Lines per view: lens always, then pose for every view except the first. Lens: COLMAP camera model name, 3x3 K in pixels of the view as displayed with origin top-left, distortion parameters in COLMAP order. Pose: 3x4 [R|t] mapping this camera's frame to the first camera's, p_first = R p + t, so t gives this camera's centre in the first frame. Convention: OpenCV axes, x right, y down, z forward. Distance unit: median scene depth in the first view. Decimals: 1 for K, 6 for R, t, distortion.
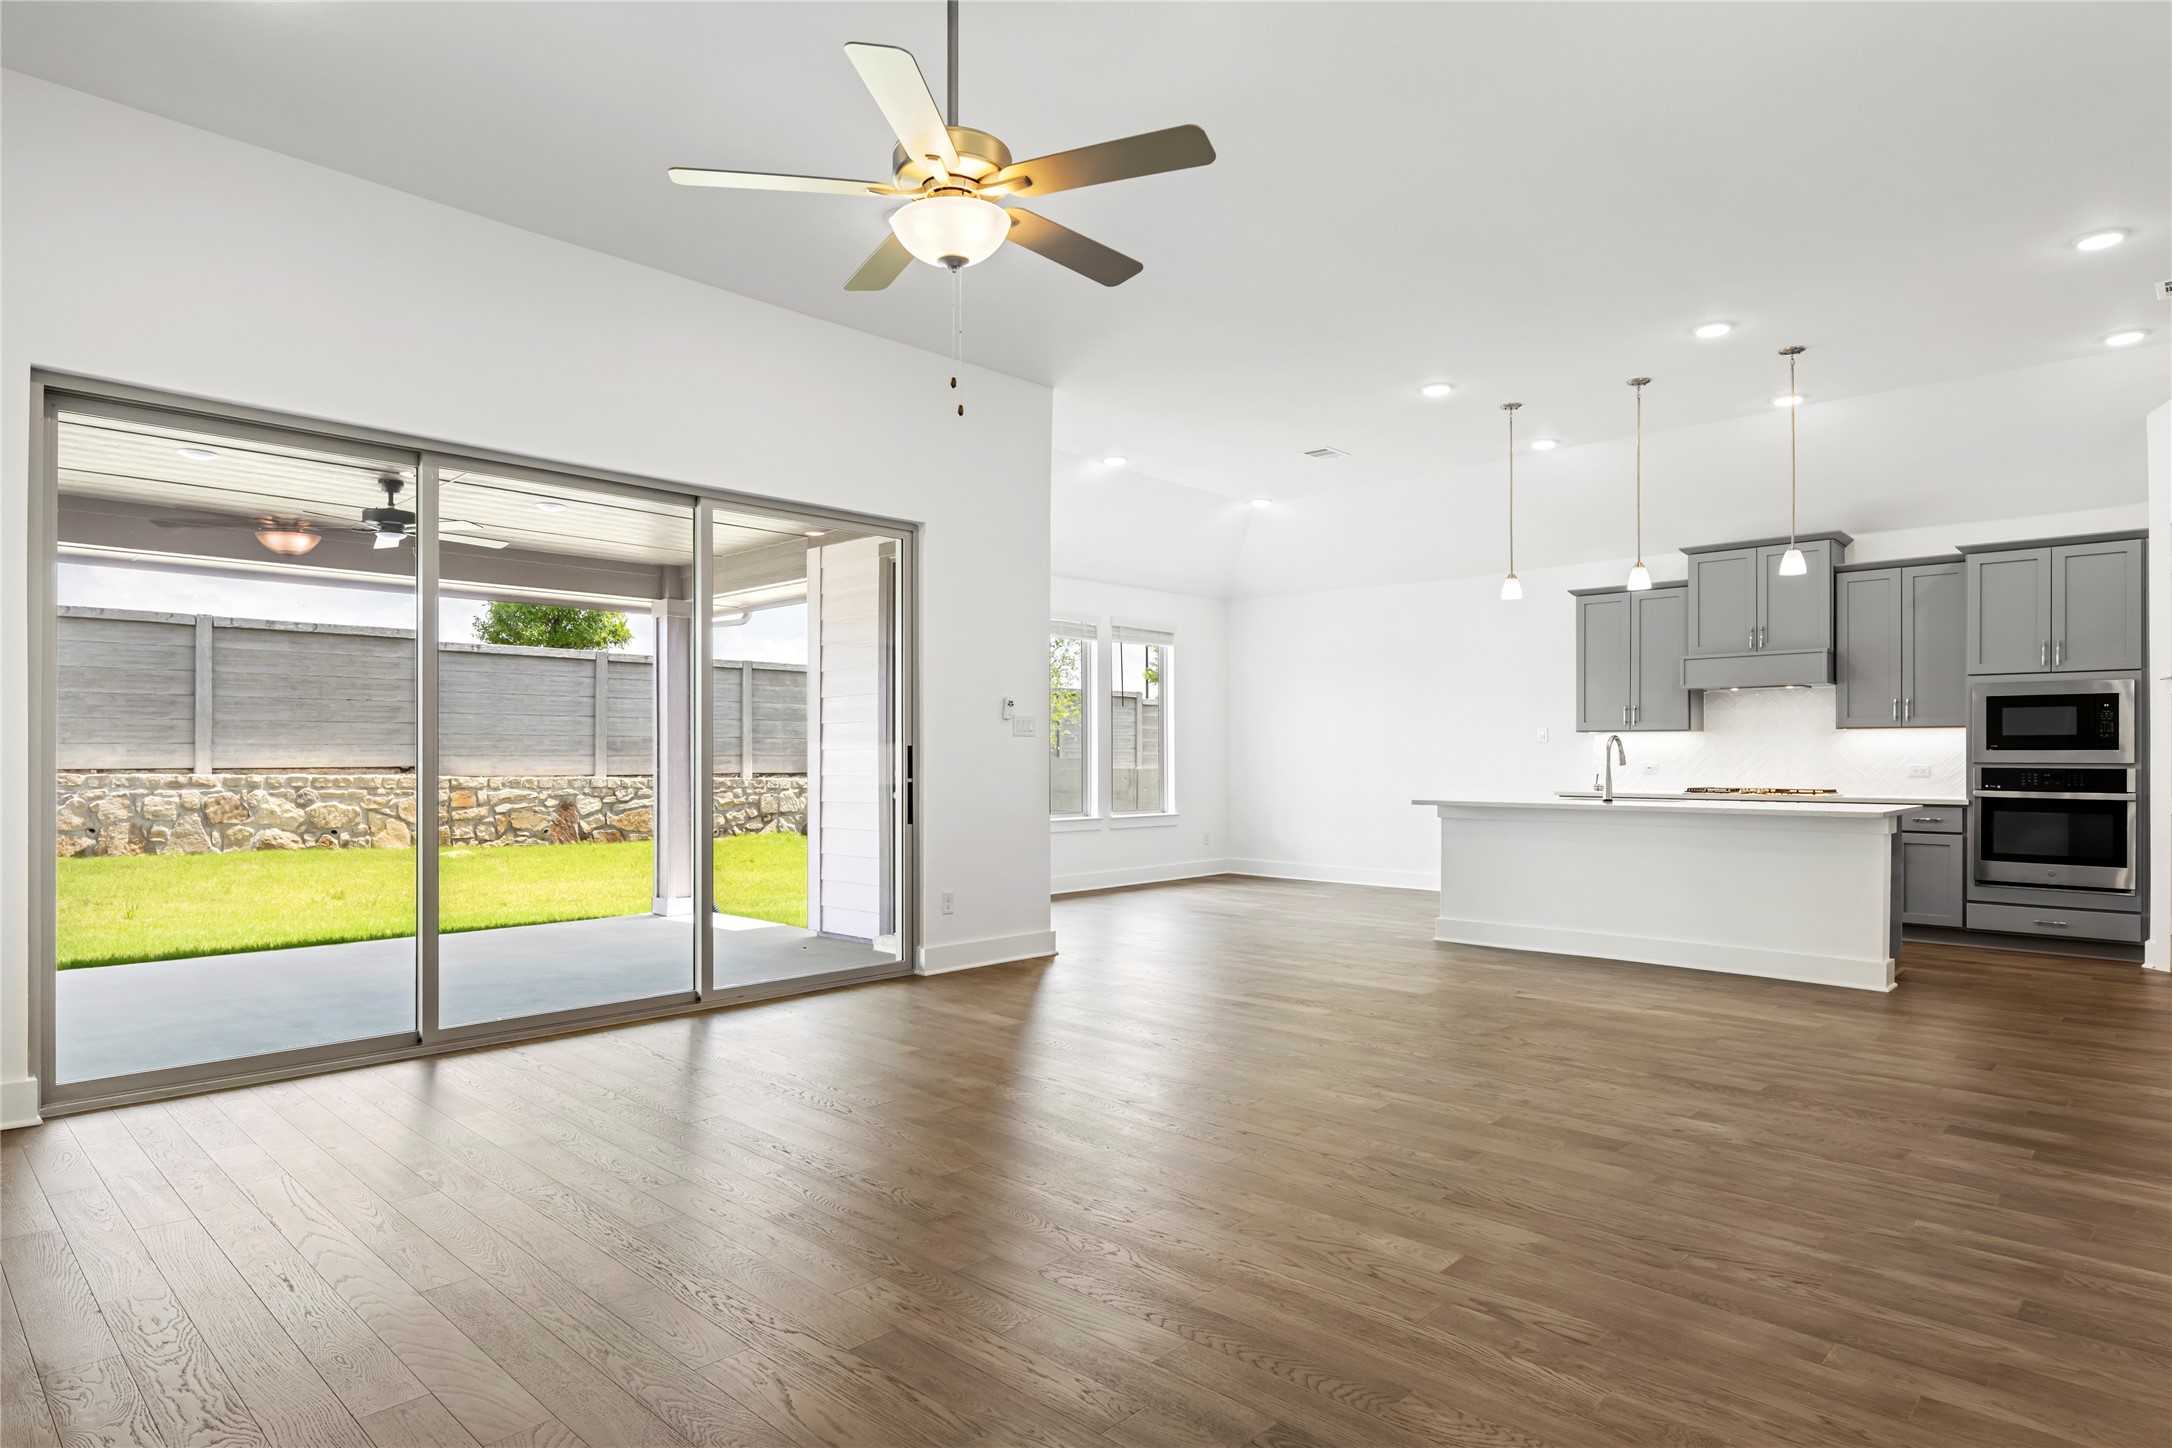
lens RADIAL K [[1202.3, 0, 1077.3], [0, 1202.3, 756.4], [0, 0, 1]] dist [-0.002839, -0.001154]
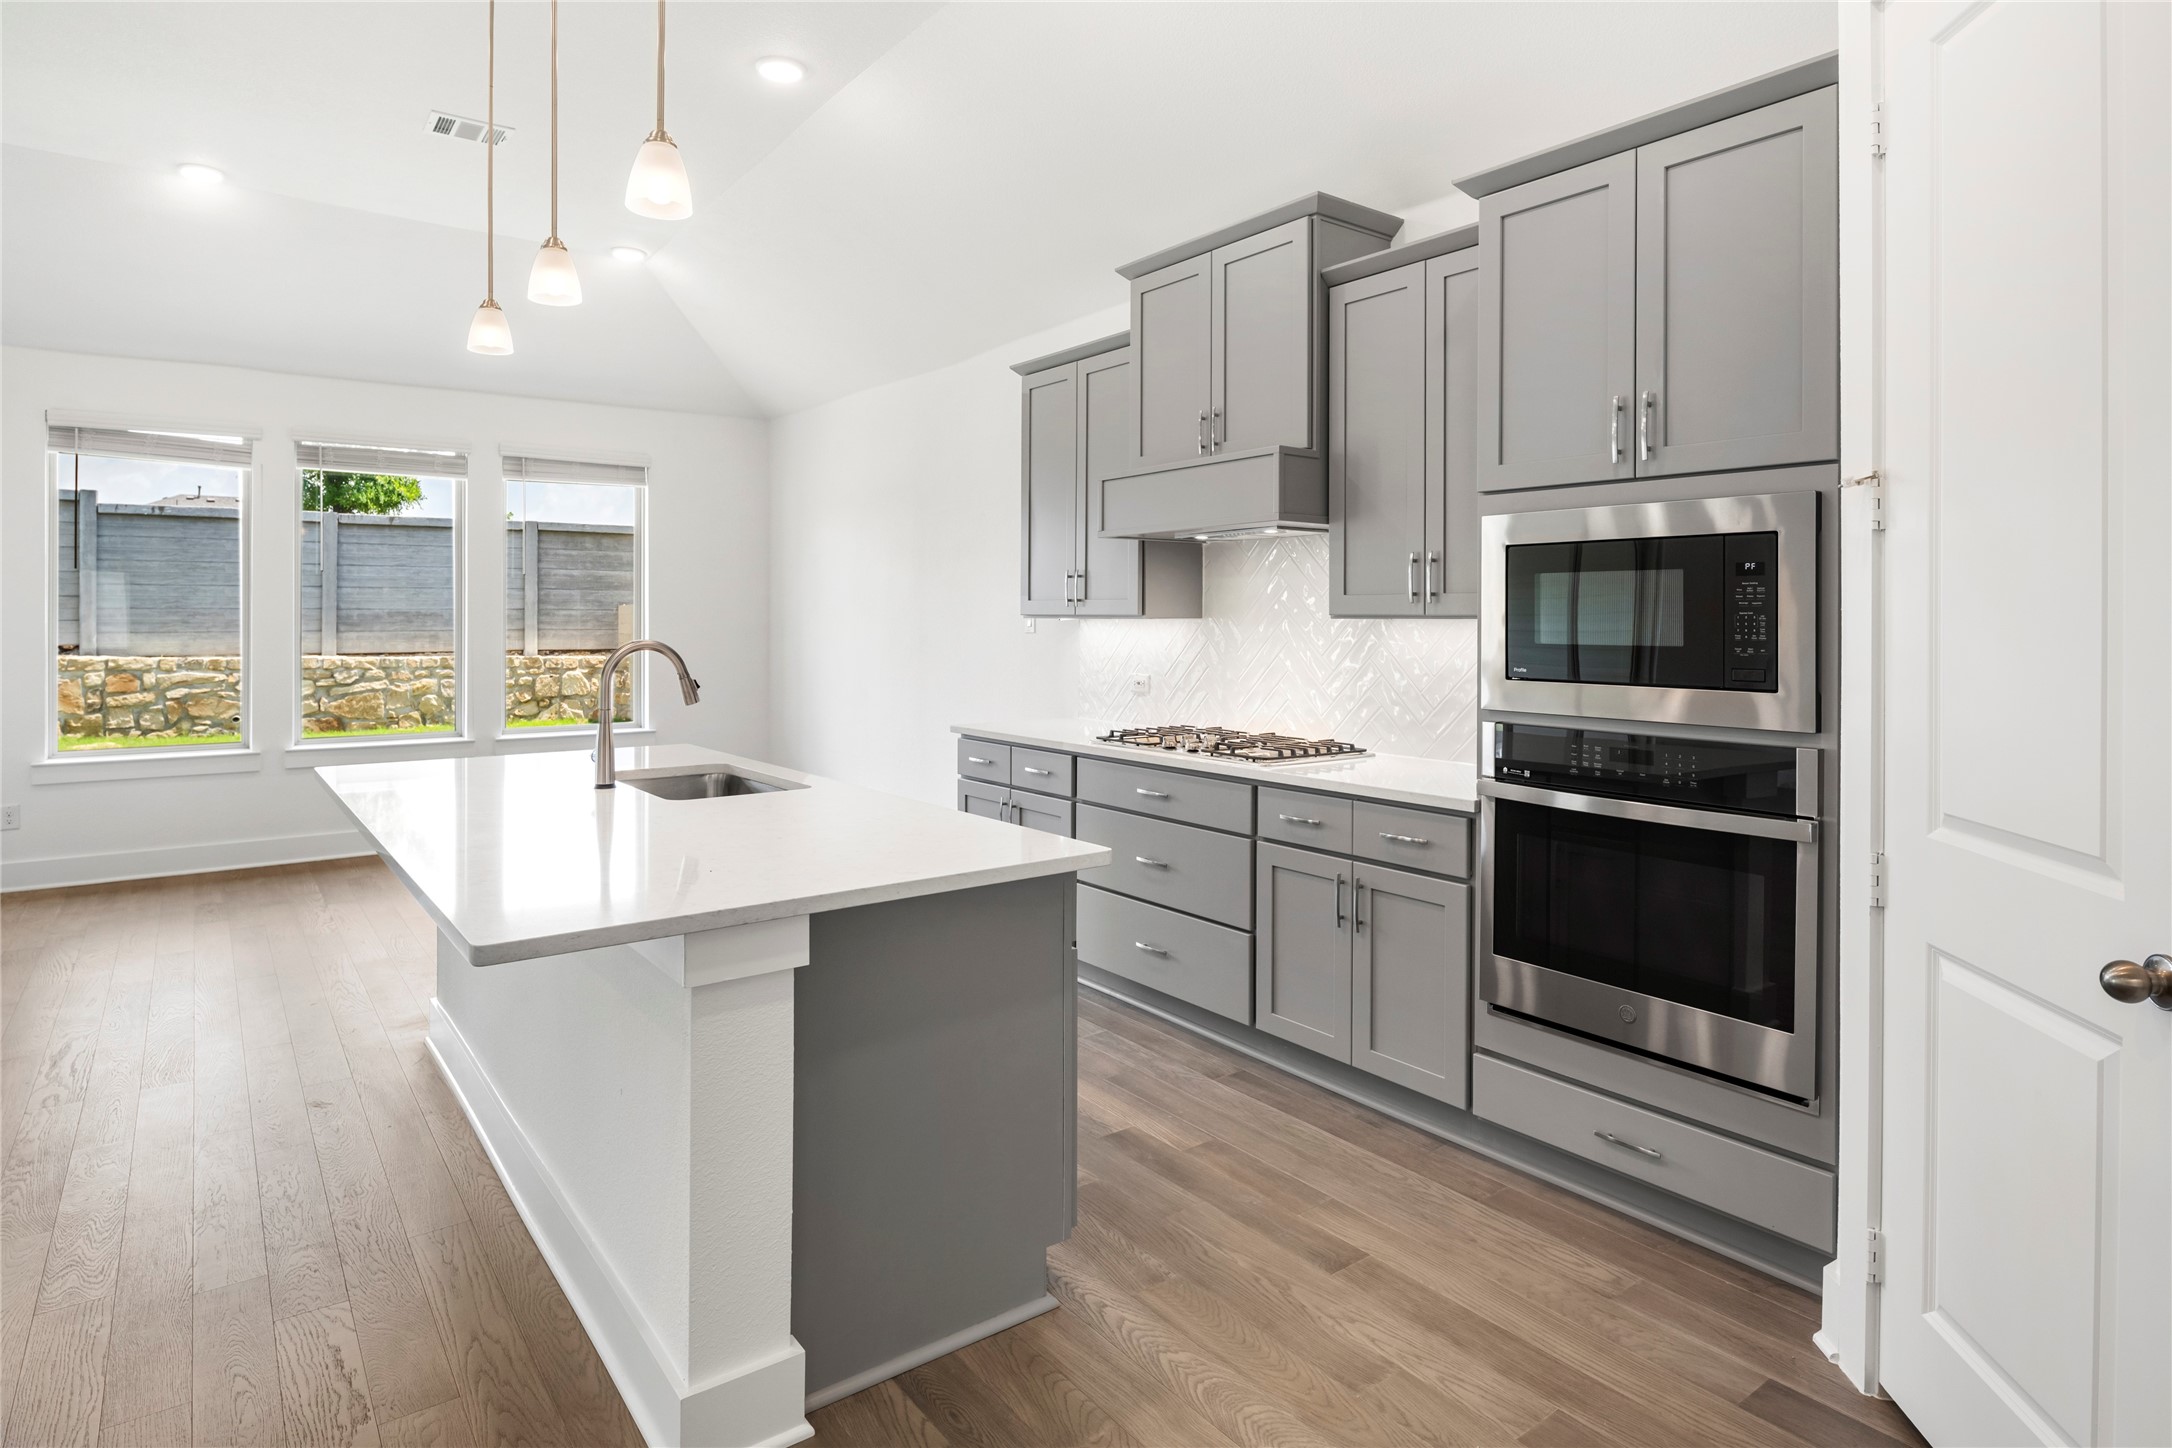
lens RADIAL K [[1184.8, 0, 1075.2], [0, 1184.8, 614.4], [0, 0, 1]] dist [-0.003154, -0.001608]
pose [[0.985852, -0.000932, -0.167617, 0.678874], [0.000558, 0.999997, -0.002281, -0.026046], [0.167618, 0.002155, 0.985850, 0.584510]]
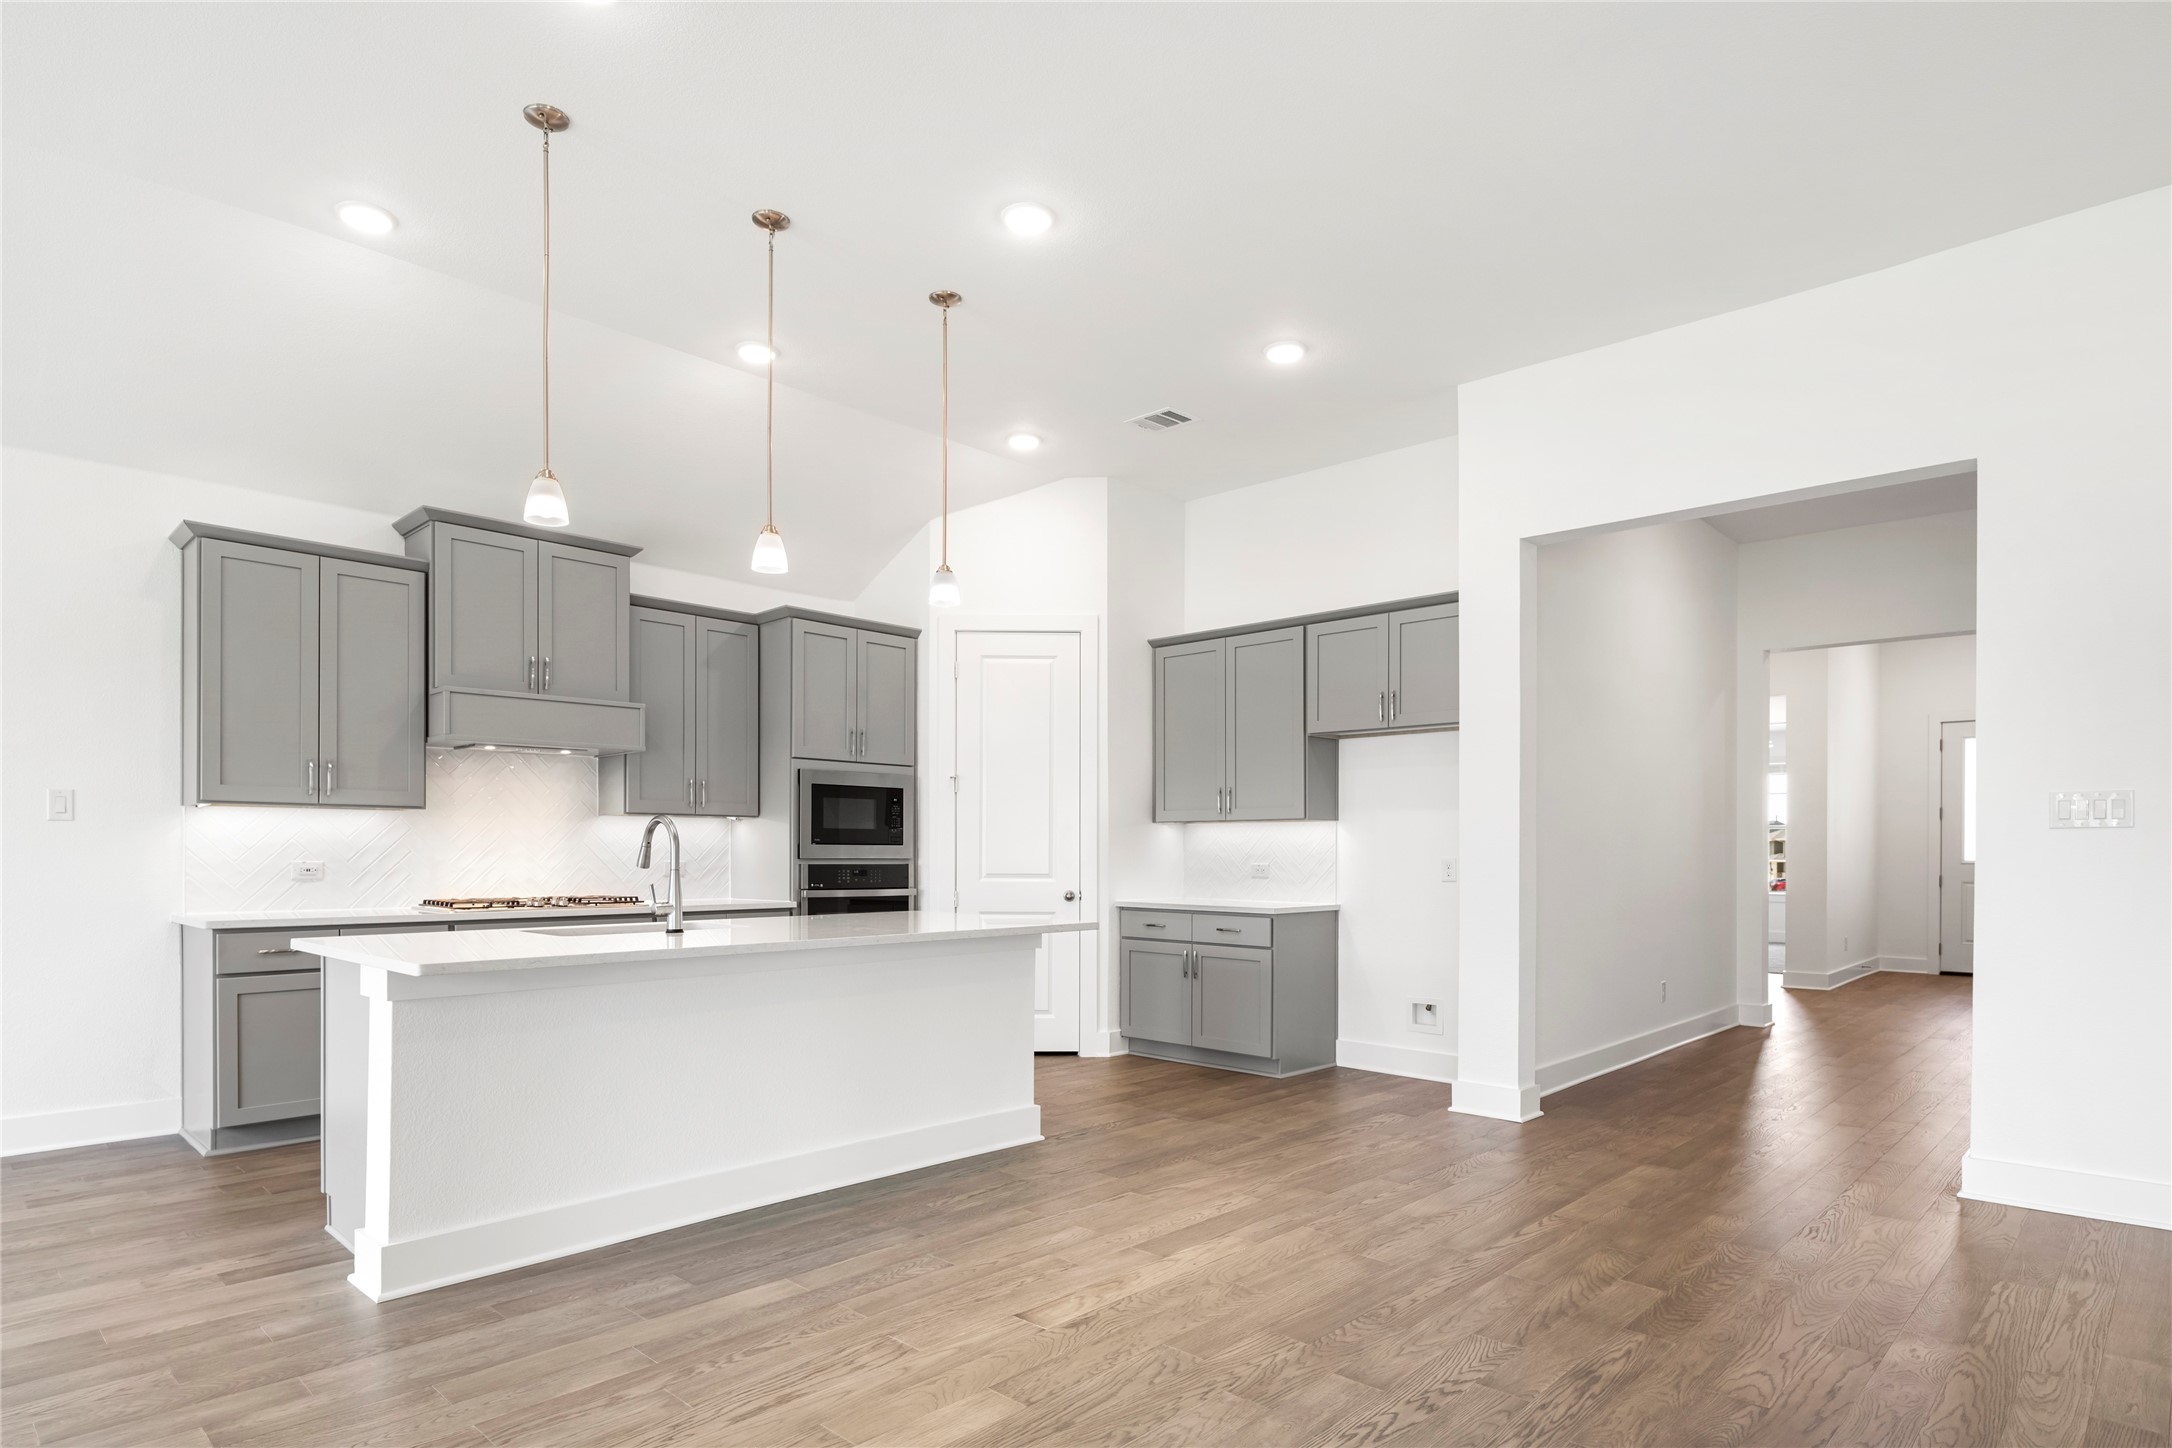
lens RADIAL K [[1177.9, 0, 1077.3], [0, 1177.9, 853.1], [0, 0, 1]] dist [-0.002485, -0.003462]
pose [[0.000009, -0.002845, 0.999996, -0.108548], [-0.004177, 0.999987, 0.002845, -0.002010], [-0.999991, -0.004177, -0.000003, 0.800771]]
